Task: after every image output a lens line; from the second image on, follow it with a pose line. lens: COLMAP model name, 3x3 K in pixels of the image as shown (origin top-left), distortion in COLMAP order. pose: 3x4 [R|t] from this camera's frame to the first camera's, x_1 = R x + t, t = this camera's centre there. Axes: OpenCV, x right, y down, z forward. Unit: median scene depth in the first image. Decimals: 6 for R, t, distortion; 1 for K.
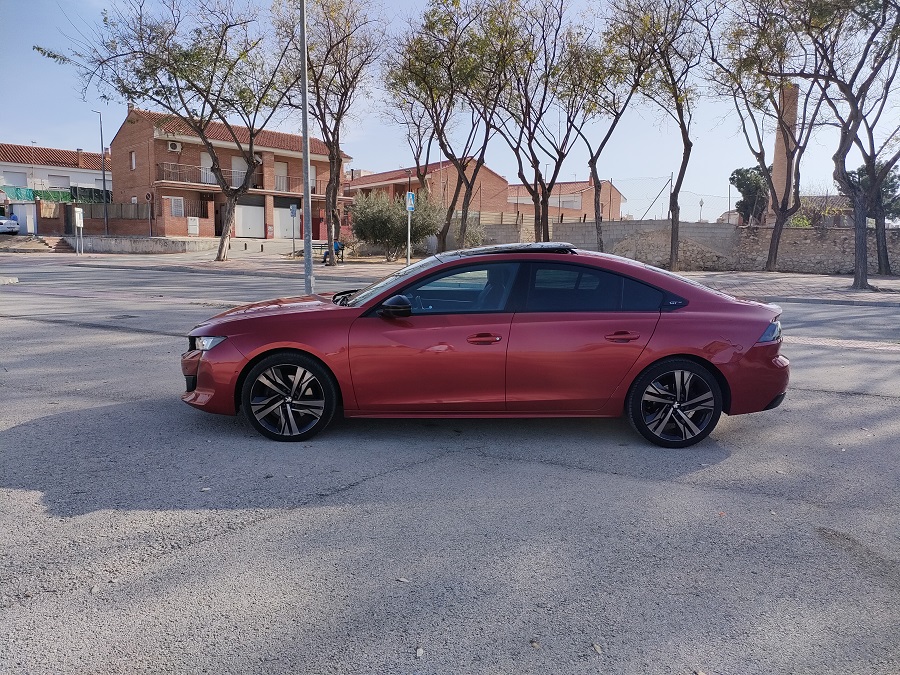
lens RADIAL K [[660.1, 0, 449.6], [0, 660.1, 341.5], [0, 0, 1]] dist [0.067359, -0.070293]
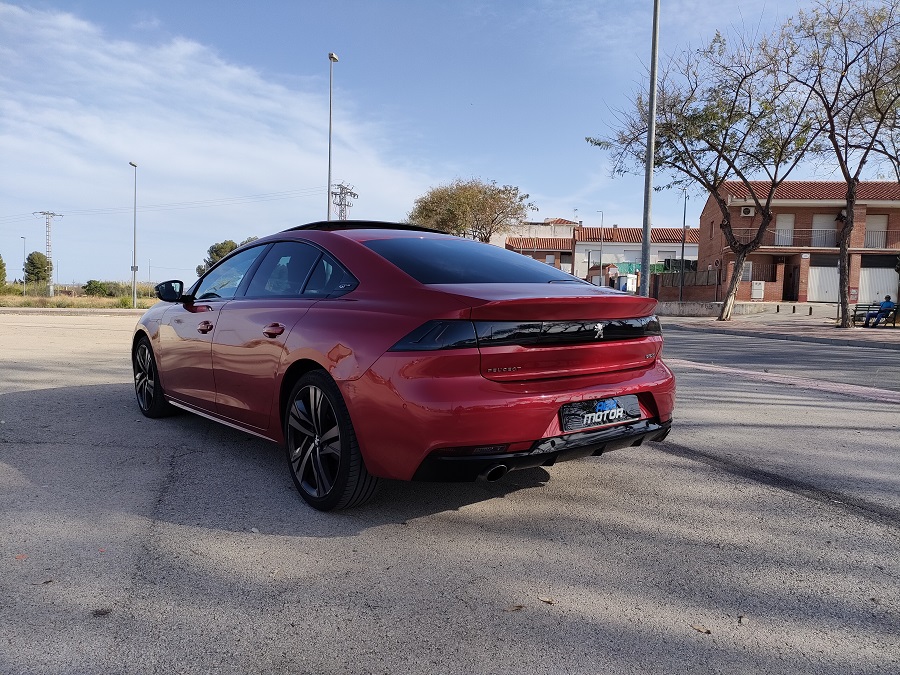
lens RADIAL K [[660.1, 0, 449.6], [0, 660.1, 341.5], [0, 0, 1]] dist [0.067359, -0.070293]
pose [[0.611554, 0.042684, -0.790051, 0.157827], [-0.129642, 0.990454, -0.046840, 0.002288], [0.780510, 0.131069, 0.611249, 0.117876]]
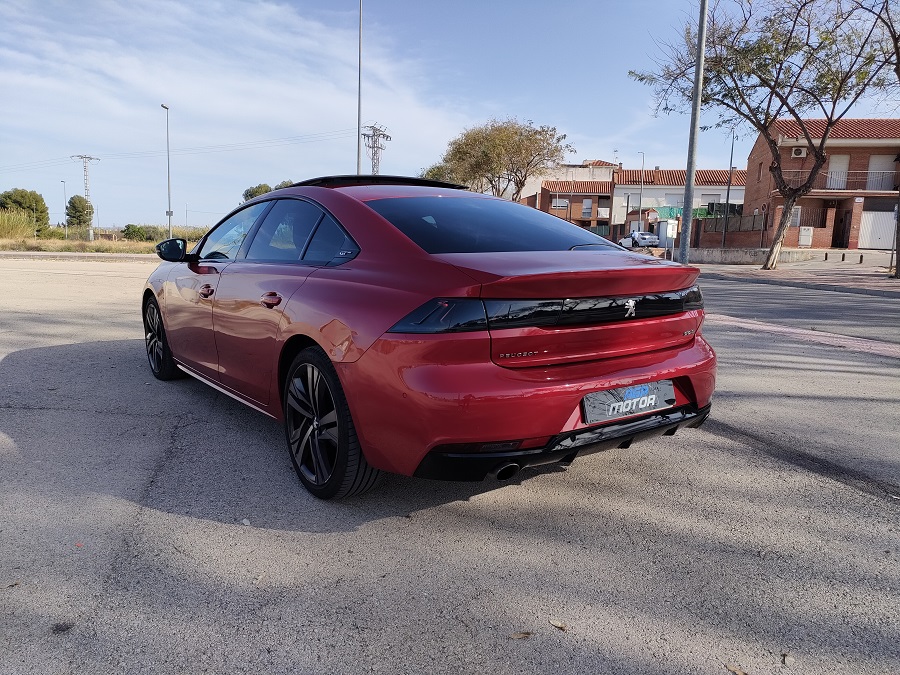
lens RADIAL K [[660.1, 0, 449.6], [0, 660.1, 341.5], [0, 0, 1]] dist [0.067359, -0.070293]
pose [[0.569937, 0.113627, -0.813794, 0.150456], [-0.137467, 0.989620, 0.041903, -0.003073], [0.810108, 0.087988, 0.579641, 0.127101]]
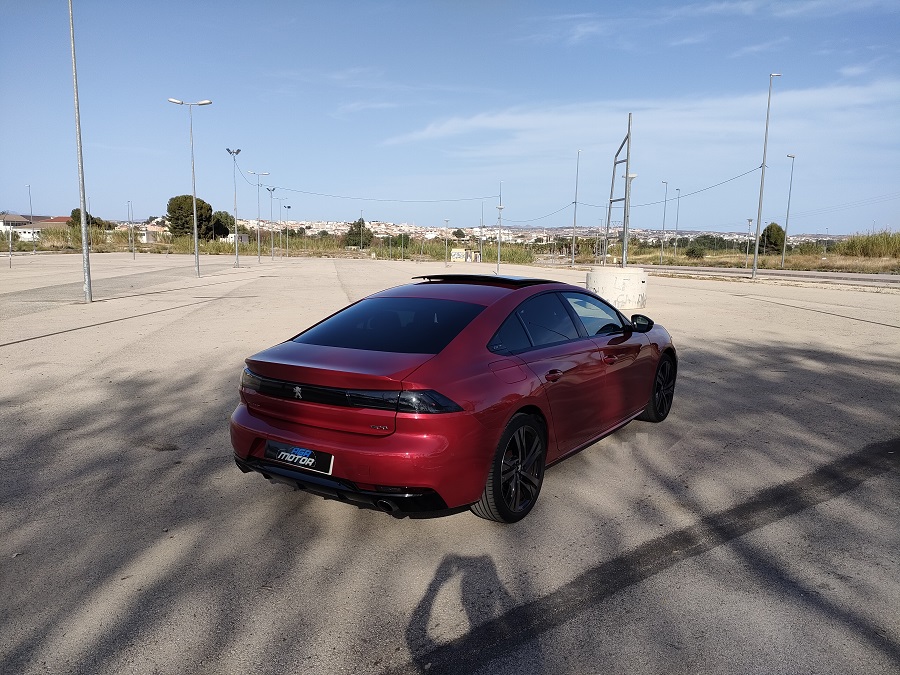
lens RADIAL K [[660.1, 0, 449.6], [0, 660.1, 341.5], [0, 0, 1]] dist [0.067359, -0.070293]
pose [[-0.584144, 0.092867, -0.806319, 0.177730], [-0.145107, 0.965478, 0.216322, -0.049027], [0.798573, 0.243366, -0.550503, 0.290163]]
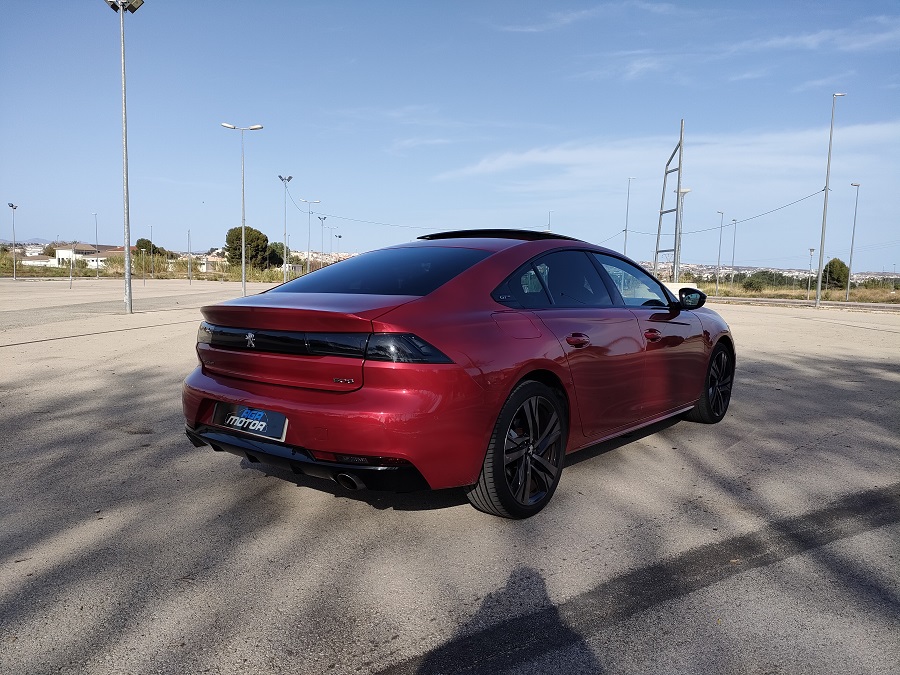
lens RADIAL K [[660.1, 0, 449.6], [0, 660.1, 341.5], [0, 0, 1]] dist [0.067359, -0.070293]
pose [[-0.642780, 0.041375, -0.764932, 0.151174], [-0.150365, 0.972301, 0.178945, -0.030176], [0.751148, 0.230042, -0.618754, 0.285554]]
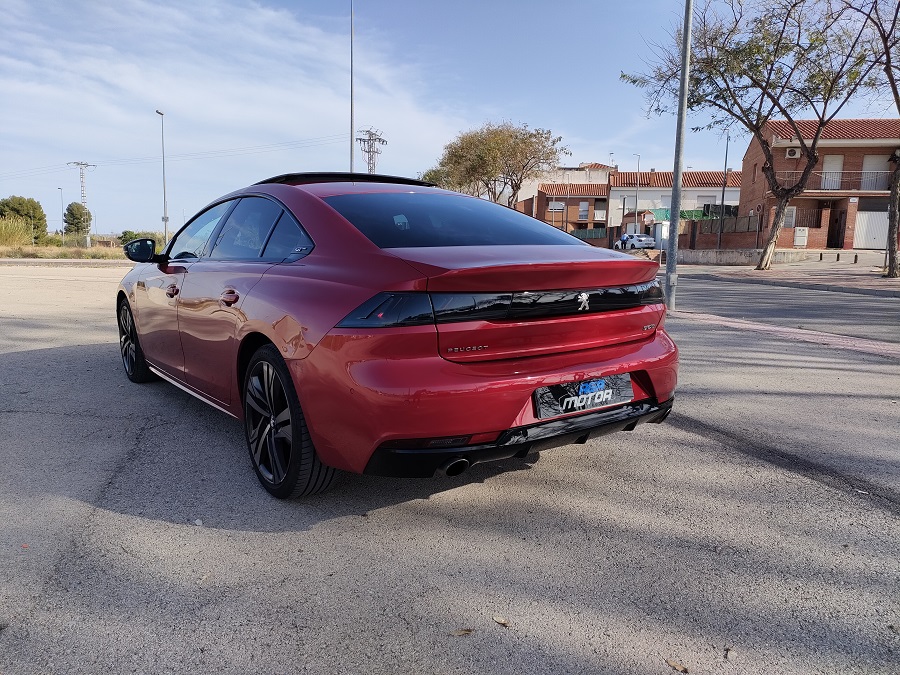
lens RADIAL K [[660.1, 0, 449.6], [0, 660.1, 341.5], [0, 0, 1]] dist [0.067359, -0.070293]
pose [[0.571758, 0.104110, -0.813790, 0.153278], [-0.129214, 0.990963, 0.035993, -0.002713], [0.810183, 0.084574, 0.580043, 0.132819]]
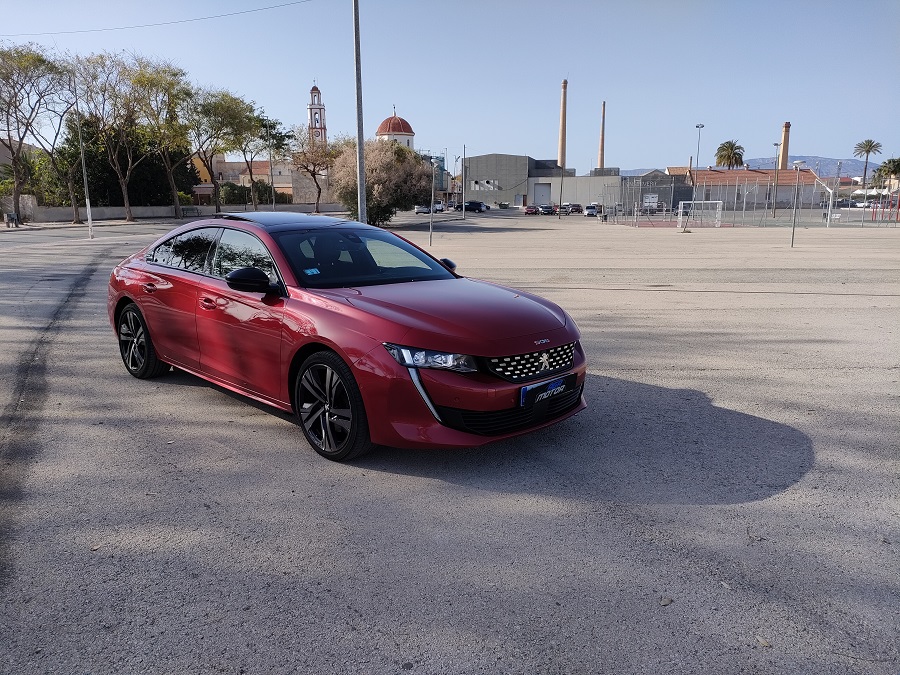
lens RADIAL K [[660.1, 0, 449.6], [0, 660.1, 341.5], [0, 0, 1]] dist [0.067359, -0.070293]
pose [[-0.704008, -0.163893, 0.691022, -0.152212], [0.093589, 0.943112, 0.319031, -0.050200], [-0.703998, 0.289273, -0.648620, 0.295067]]
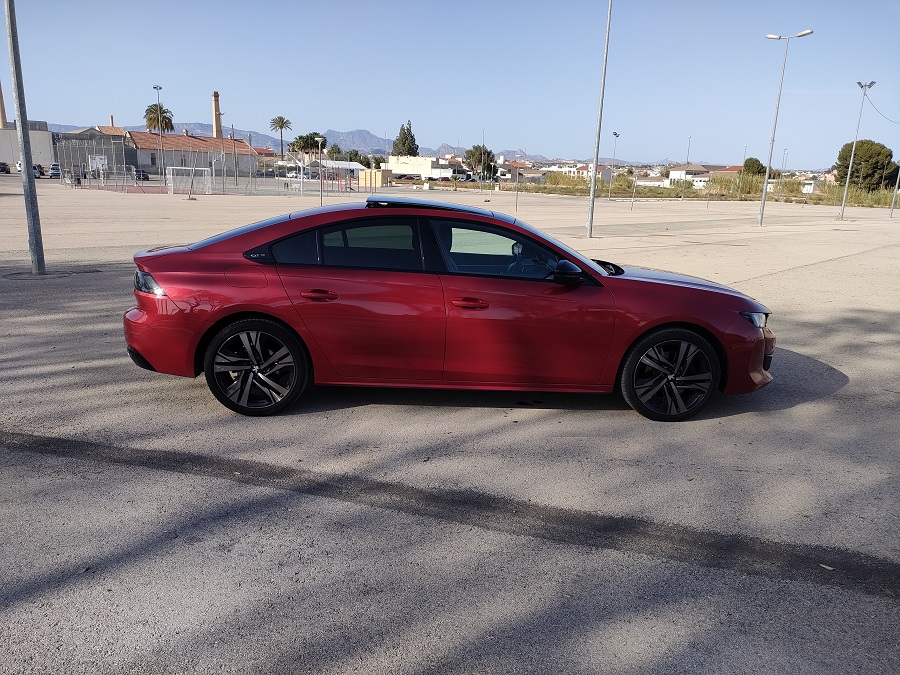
lens RADIAL K [[660.1, 0, 449.6], [0, 660.1, 341.5], [0, 0, 1]] dist [0.067359, -0.070293]
pose [[-0.998470, -0.048418, -0.026721, 0.016238], [-0.054962, 0.922331, 0.382473, -0.061717], [0.006127, 0.383356, -0.923580, 0.371260]]
